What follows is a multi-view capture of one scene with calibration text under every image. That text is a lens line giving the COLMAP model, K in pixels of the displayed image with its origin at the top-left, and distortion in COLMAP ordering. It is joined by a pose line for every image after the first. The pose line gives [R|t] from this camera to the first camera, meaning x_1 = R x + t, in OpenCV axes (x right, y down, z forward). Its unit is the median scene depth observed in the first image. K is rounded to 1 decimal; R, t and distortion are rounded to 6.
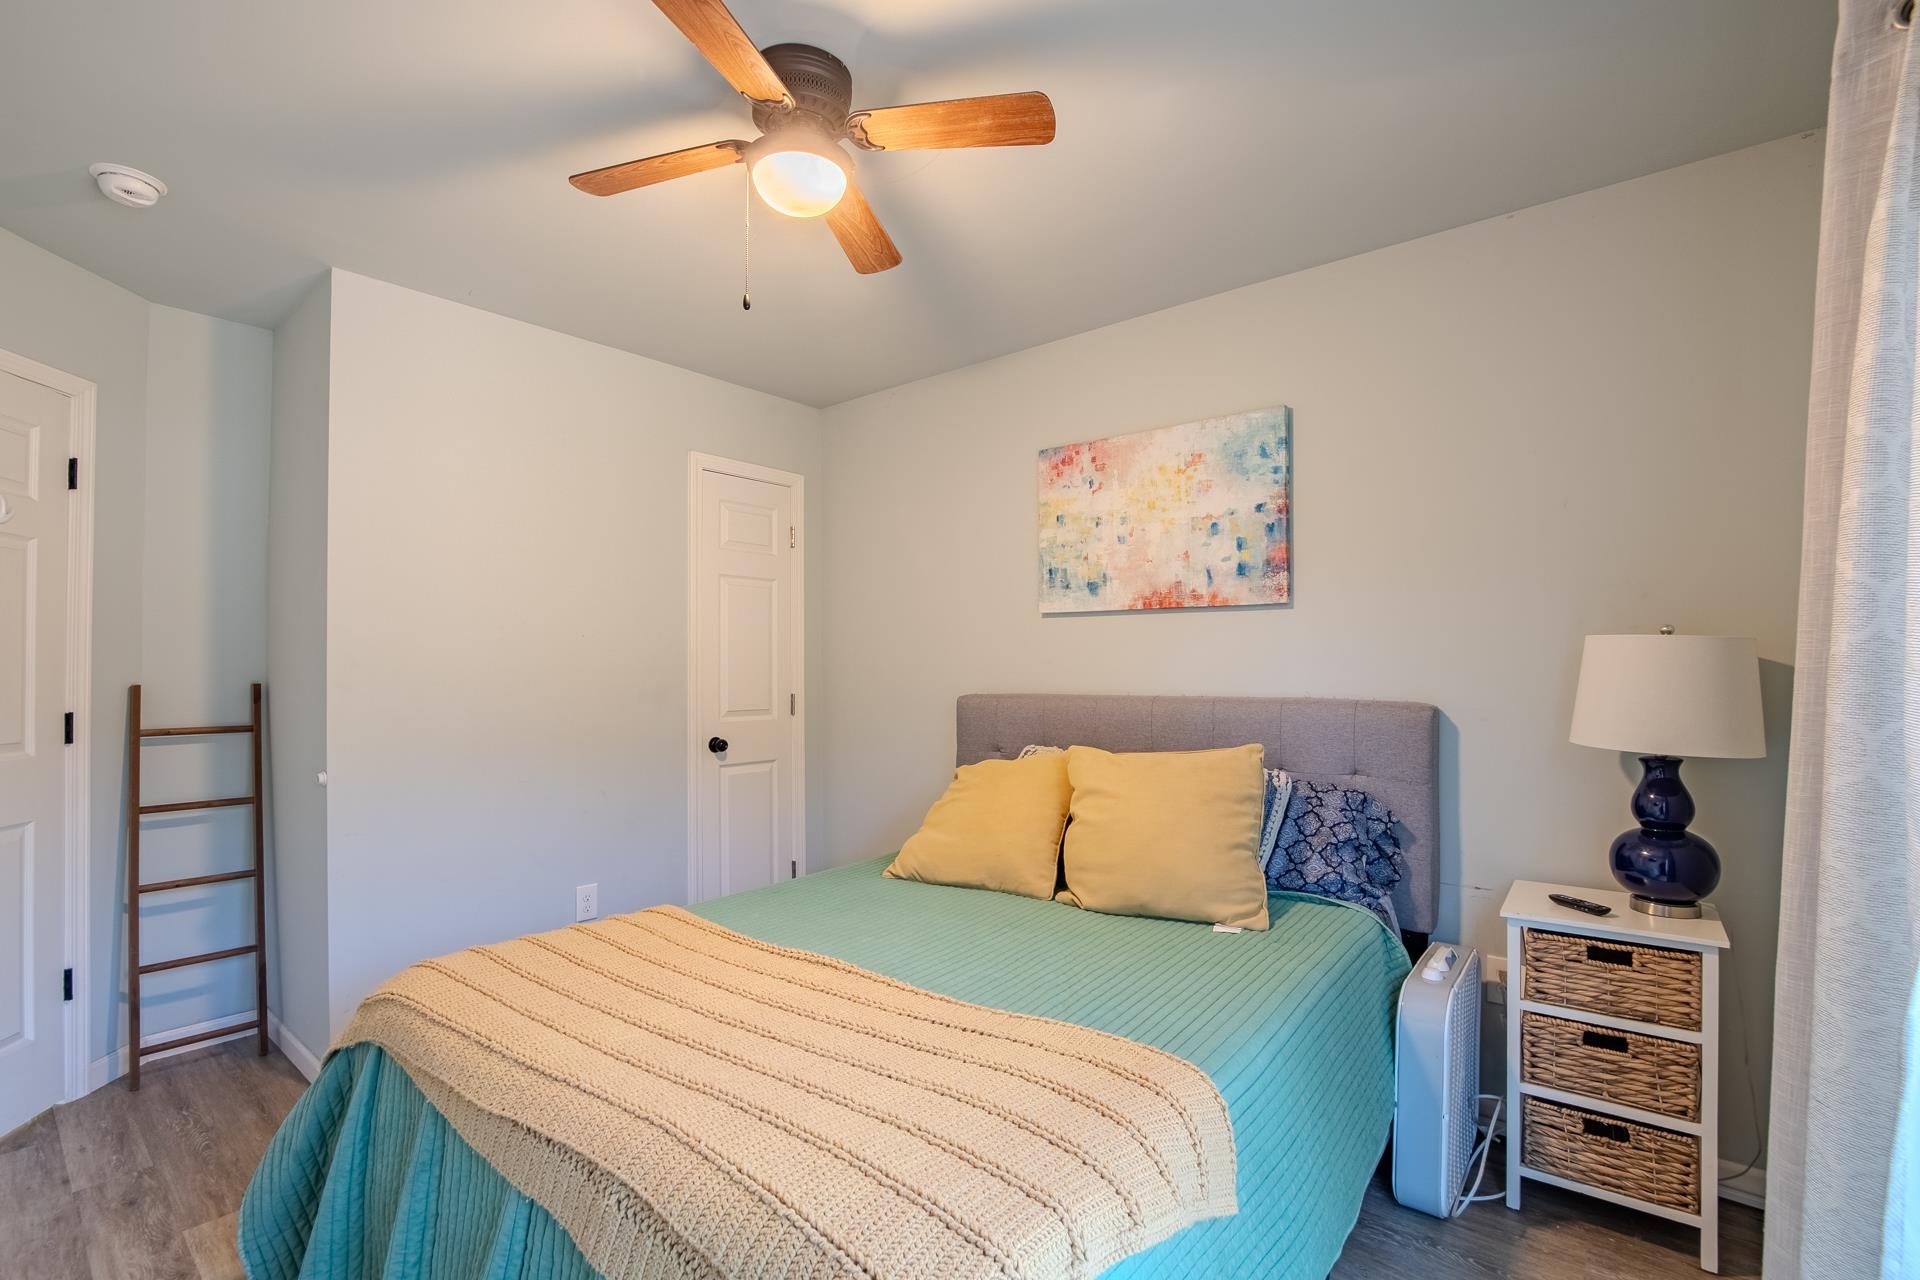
lens RADIAL K [[857.9, 0, 955.4], [0, 857.9, 654.3], [0, 0, 1]] dist [-0.043273, 0.010848]
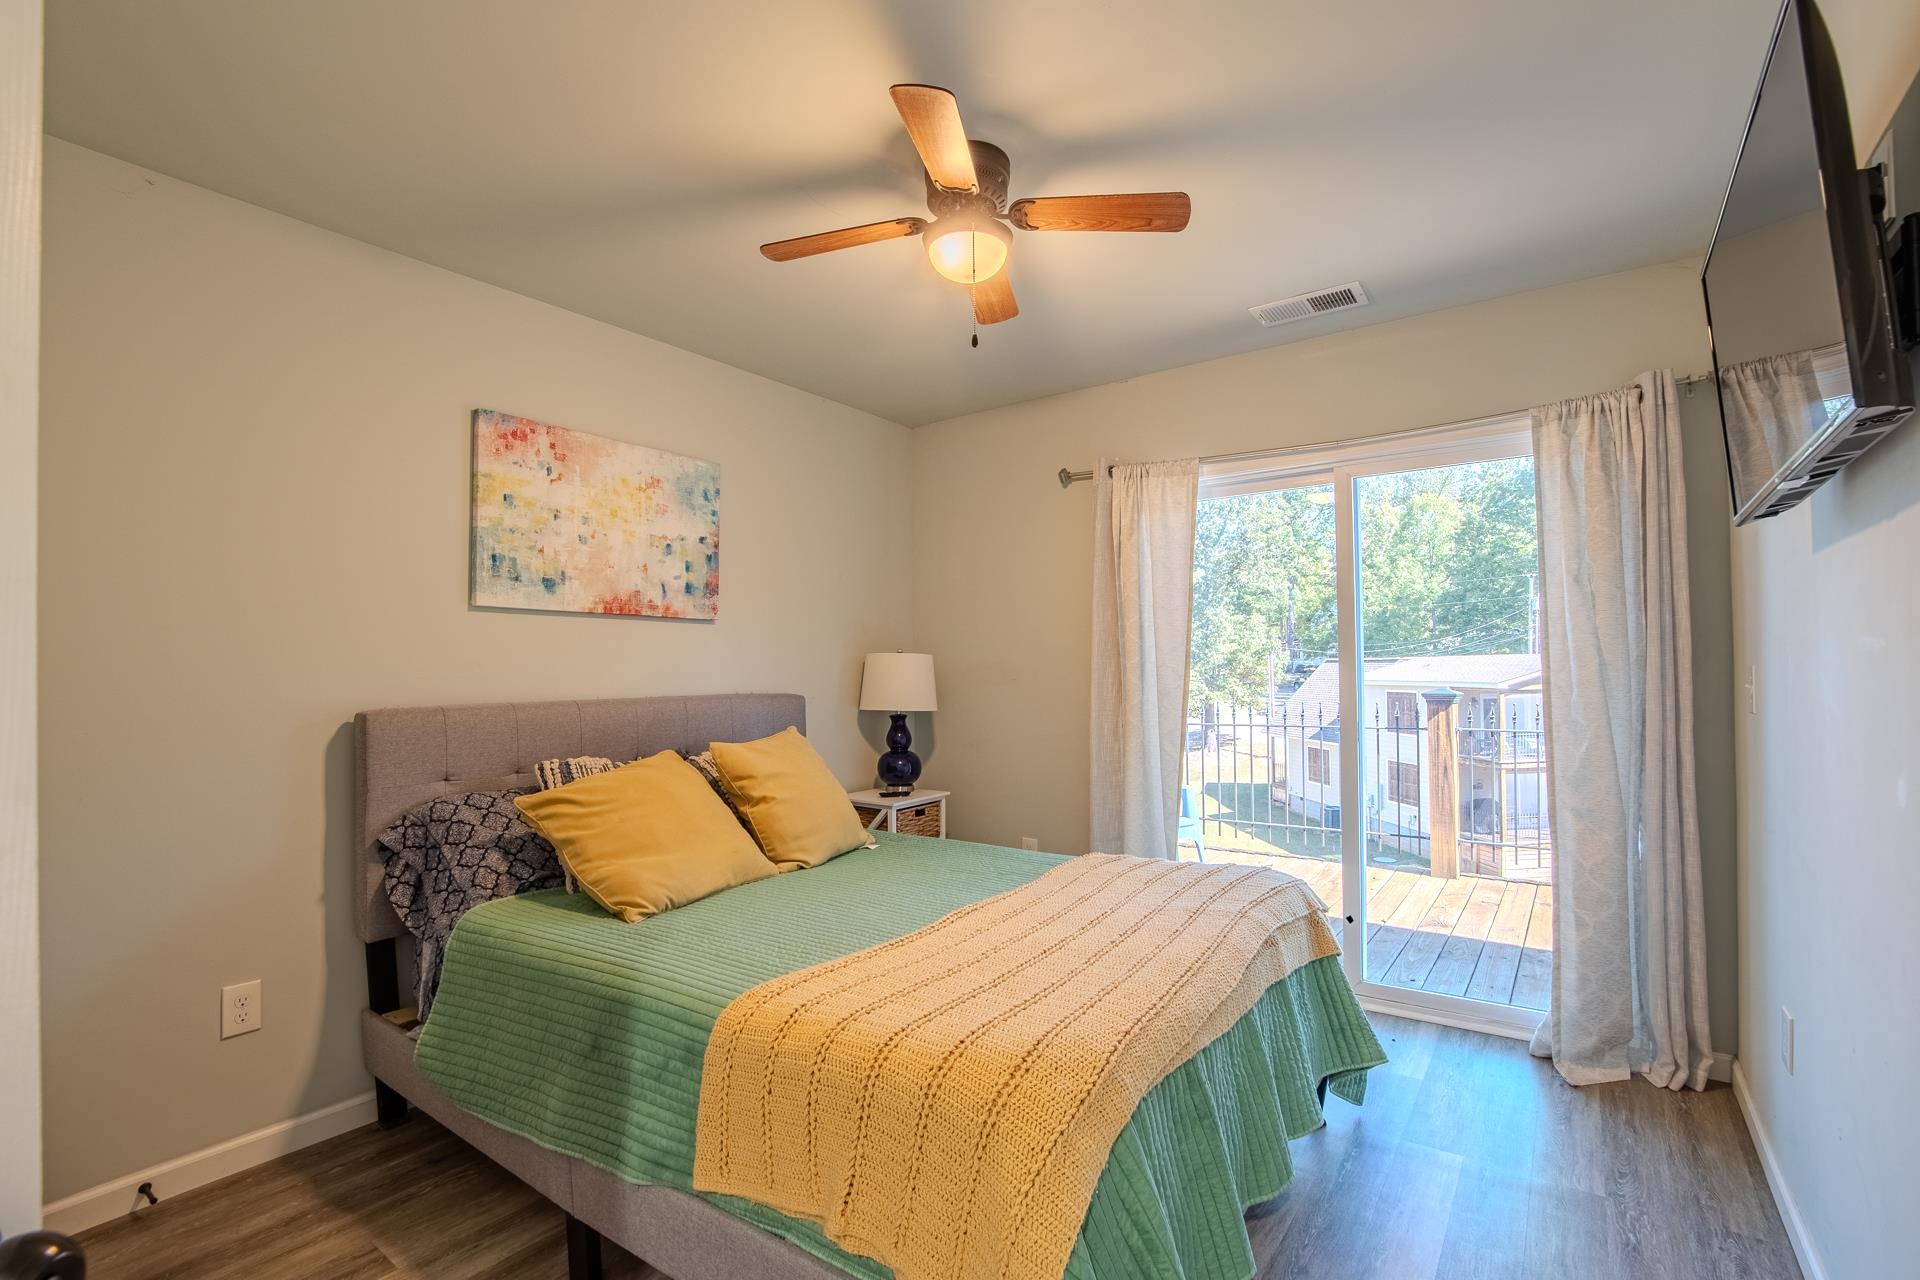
lens RADIAL K [[857.9, 0, 955.4], [0, 857.9, 654.3], [0, 0, 1]] dist [-0.043273, 0.010848]
pose [[-0.052184, 0.022569, 0.998382, -0.819851], [-0.005949, 0.999720, -0.022910, 0.016414], [-0.998620, -0.007135, -0.052035, 0.652023]]
